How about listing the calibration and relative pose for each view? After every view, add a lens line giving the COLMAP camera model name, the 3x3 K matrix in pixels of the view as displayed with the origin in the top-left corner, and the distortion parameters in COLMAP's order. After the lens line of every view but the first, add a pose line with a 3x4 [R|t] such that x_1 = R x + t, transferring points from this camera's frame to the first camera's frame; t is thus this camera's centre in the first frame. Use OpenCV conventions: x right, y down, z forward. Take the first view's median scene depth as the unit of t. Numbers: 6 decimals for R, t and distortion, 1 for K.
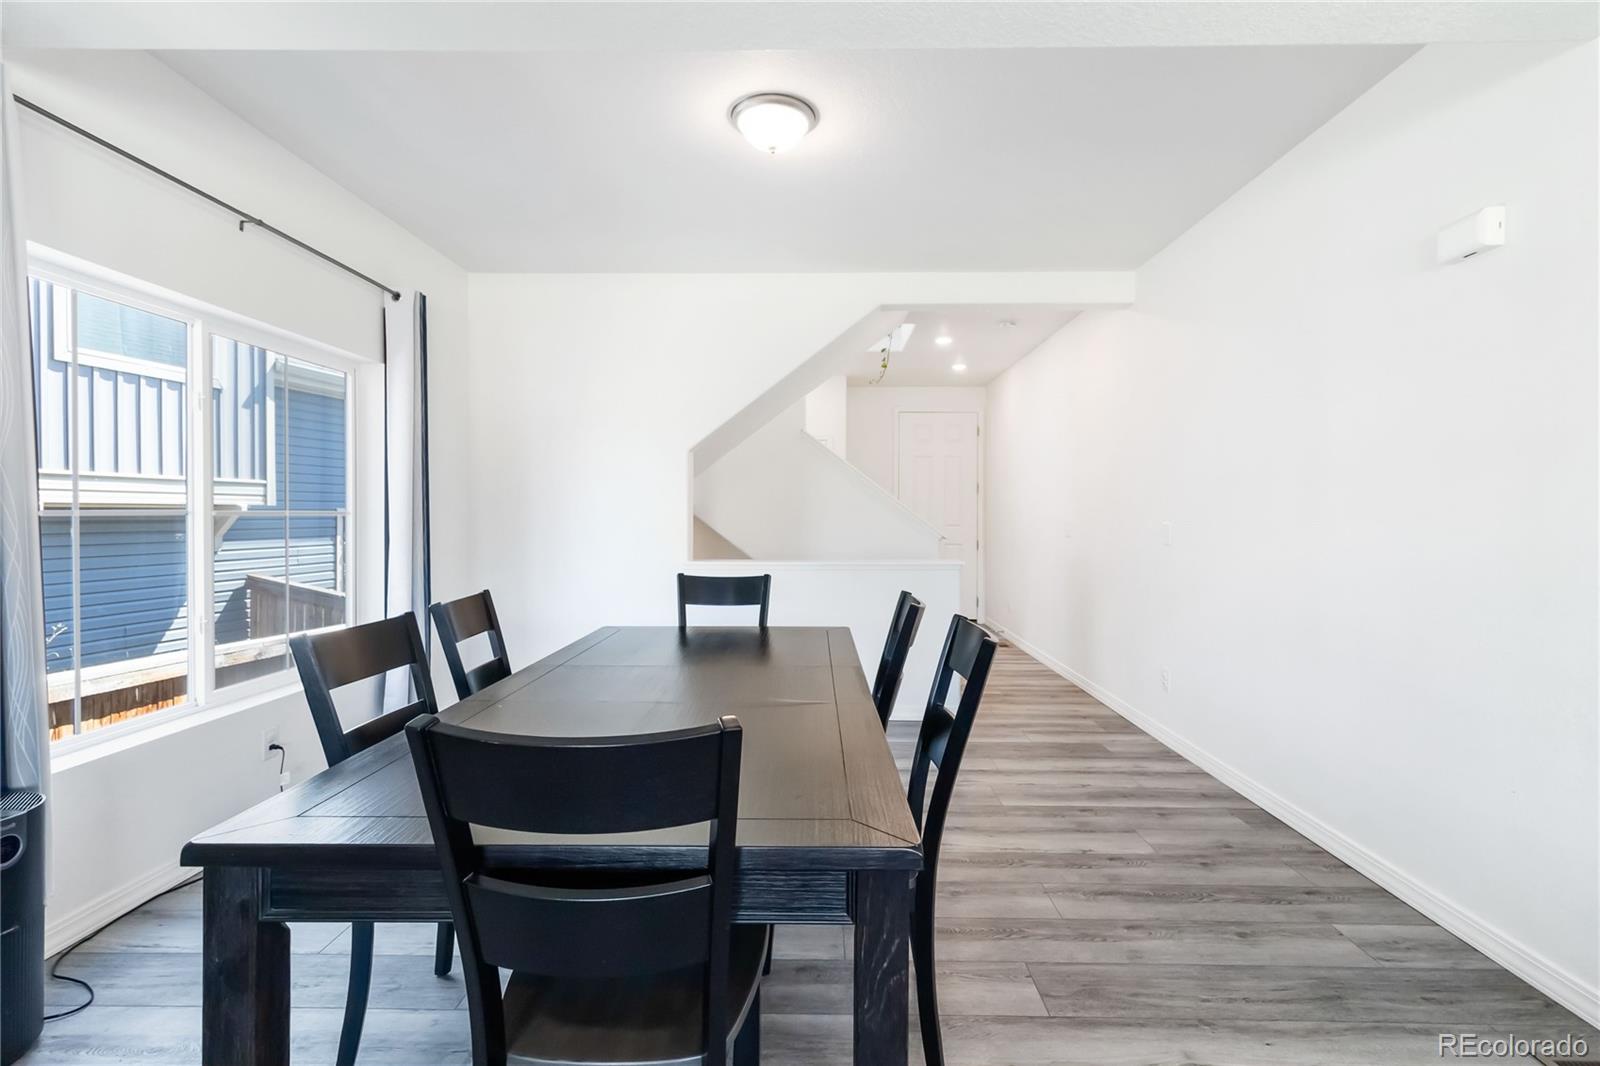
lens RADIAL K [[742.4, 0, 809.5], [0, 742.4, 524.6], [0, 0, 1]] dist [0.010985, -0.000564]
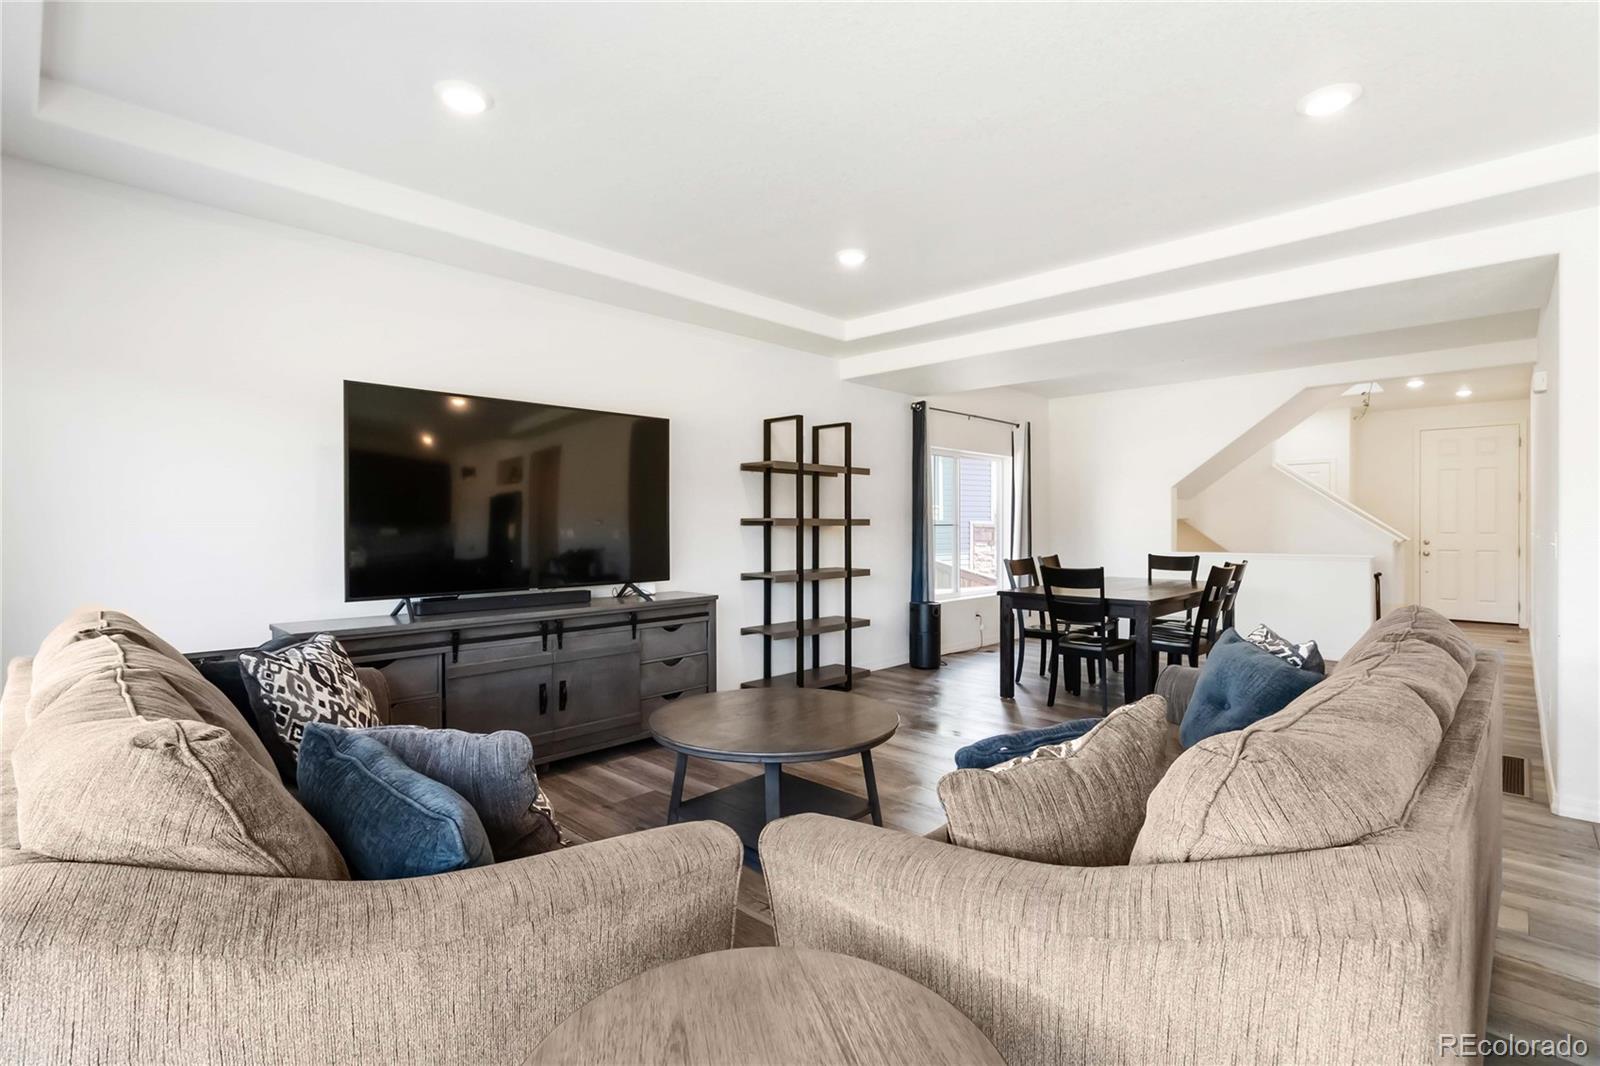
lens RADIAL K [[742.4, 0, 809.5], [0, 742.4, 524.6], [0, 0, 1]] dist [0.010985, -0.000564]
pose [[0.739999, -0.003317, -0.672600, 0.446236], [-0.004547, 0.999940, -0.009934, 0.009351], [0.672592, 0.010410, 0.739940, -0.993139]]
